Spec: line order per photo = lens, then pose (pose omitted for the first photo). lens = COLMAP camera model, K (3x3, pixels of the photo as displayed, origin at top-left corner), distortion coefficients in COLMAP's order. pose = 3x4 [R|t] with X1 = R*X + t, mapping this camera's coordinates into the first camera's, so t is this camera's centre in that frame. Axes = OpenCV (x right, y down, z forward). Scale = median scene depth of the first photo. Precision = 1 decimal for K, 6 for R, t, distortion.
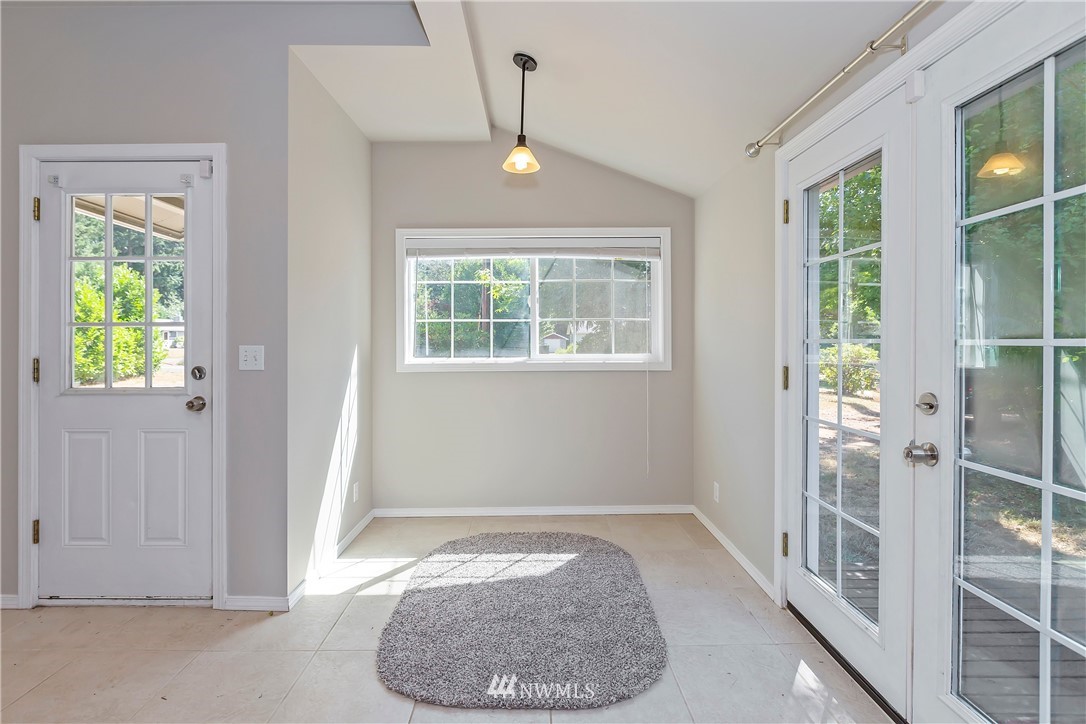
lens RADIAL K [[520.5, 0, 526.8], [0, 520.5, 341.9], [0, 0, 1]] dist [-0.003845, -0.000205]
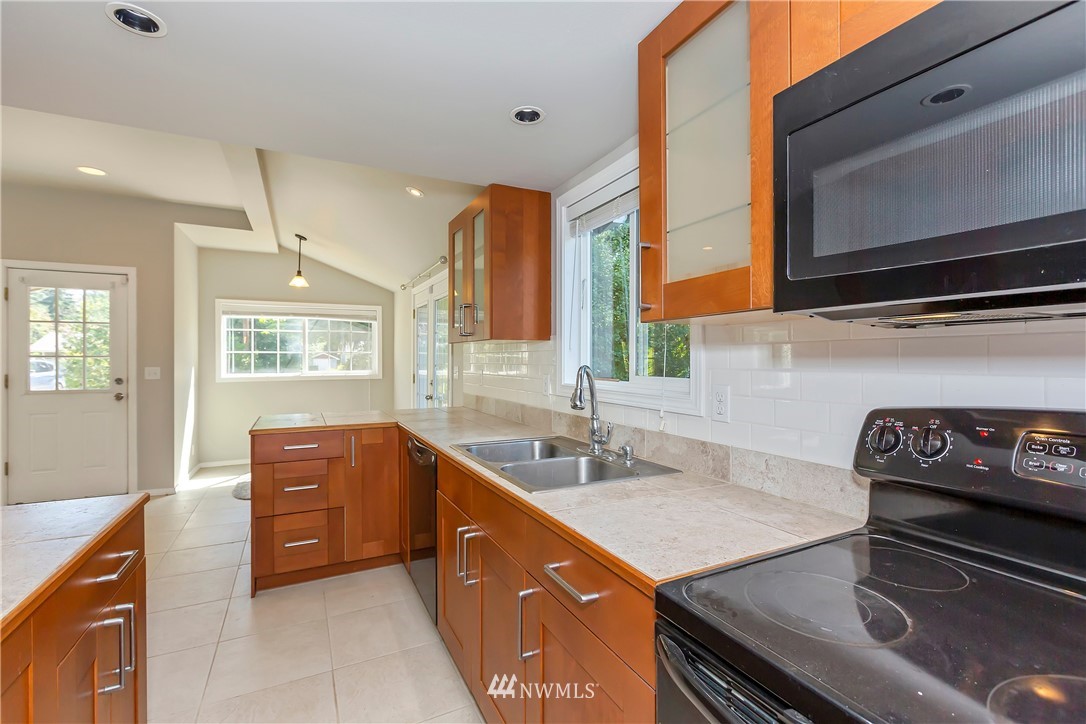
lens RADIAL K [[492.7, 0, 545.4], [0, 492.7, 360.7], [0, 0, 1]] dist [-0.001729, 0.000214]
pose [[0.889832, -0.000160, 0.456288, -0.024041], [0.000604, 0.999999, -0.000826, -0.010840], [-0.456288, 0.001011, 0.889832, -0.947255]]
